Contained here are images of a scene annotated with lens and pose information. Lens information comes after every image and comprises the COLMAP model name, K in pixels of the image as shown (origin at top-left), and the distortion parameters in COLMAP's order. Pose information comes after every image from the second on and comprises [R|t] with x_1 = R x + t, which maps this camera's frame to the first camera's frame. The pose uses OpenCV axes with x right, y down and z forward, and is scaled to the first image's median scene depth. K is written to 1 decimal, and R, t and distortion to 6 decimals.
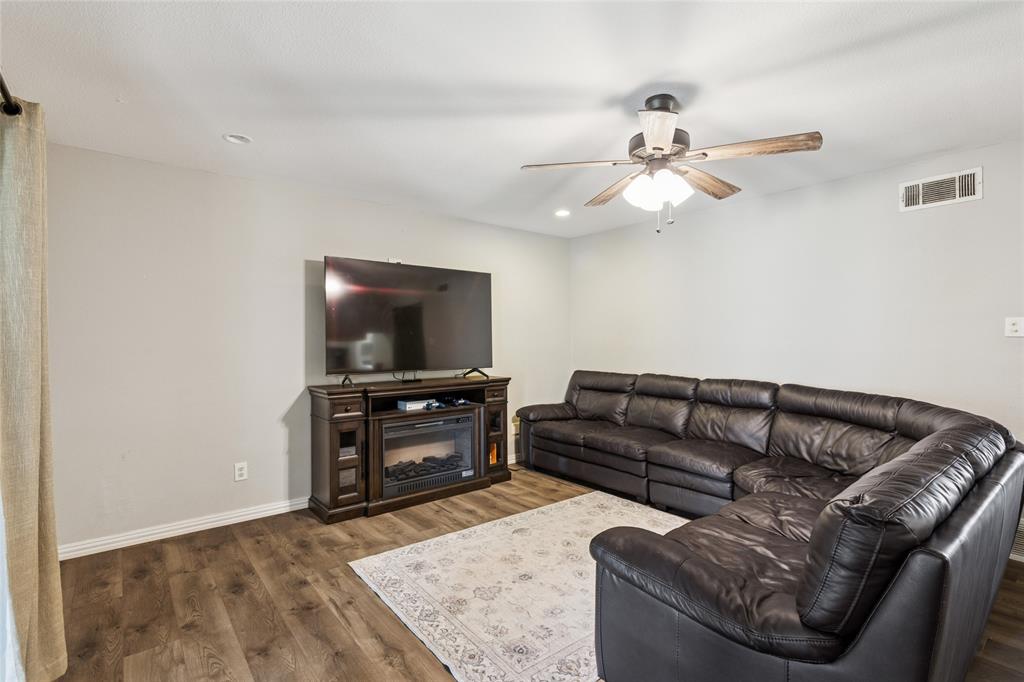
lens RADIAL K [[475.4, 0, 503.7], [0, 475.4, 342.9], [0, 0, 1]] dist [-0.008974, 0.000214]
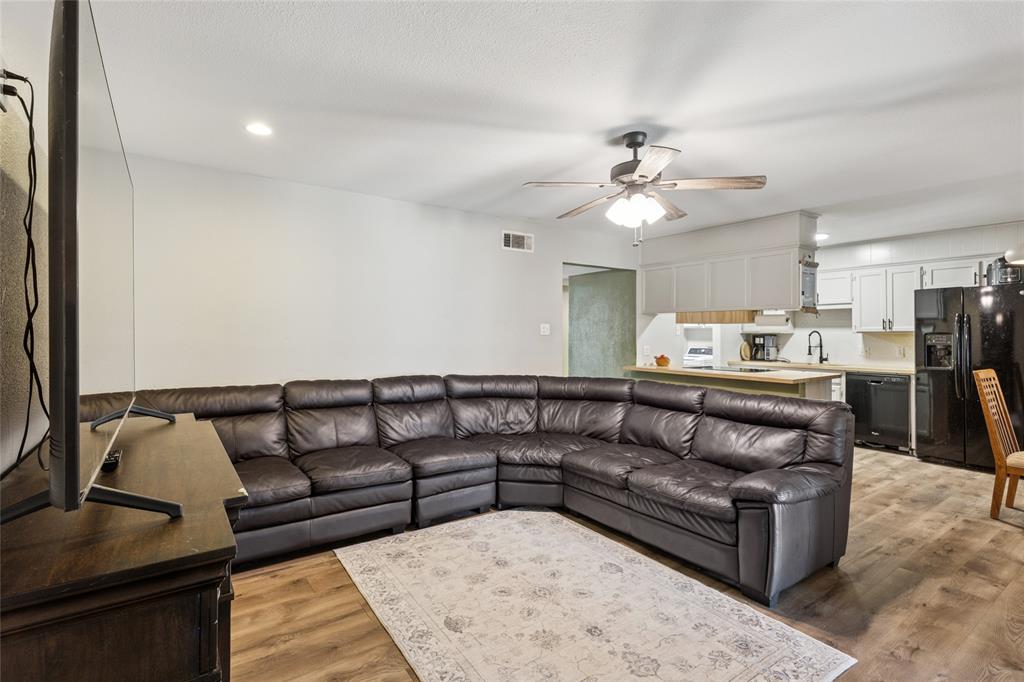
lens RADIAL K [[475.4, 0, 506.6], [0, 475.4, 333.1], [0, 0, 1]] dist [-0.008974, 0.000214]
pose [[0.091468, 0.004535, 0.995798, -0.540781], [0.011552, 0.999918, -0.005615, -0.008635], [-0.995741, 0.012017, 0.091408, 0.745641]]
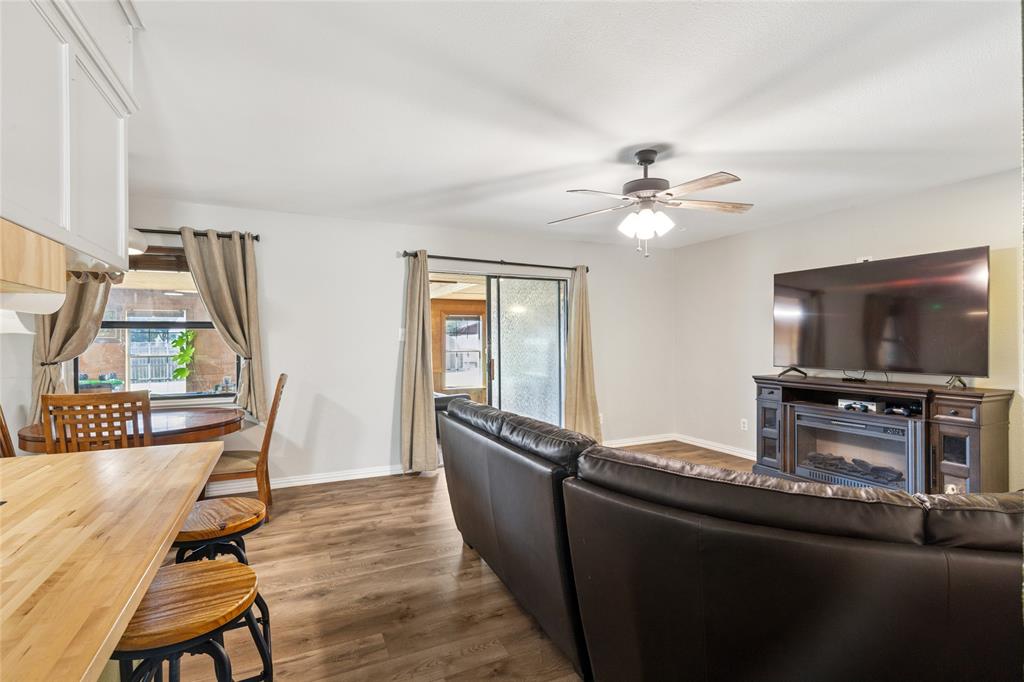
lens RADIAL K [[475.4, 0, 508.5], [0, 475.4, 340.3], [0, 0, 1]] dist [-0.008974, 0.000214]
pose [[-0.253144, 0.002870, -0.967424, 1.023061], [-0.006215, 0.999970, 0.004592, -0.004117], [0.967409, 0.007175, -0.253119, 0.591677]]
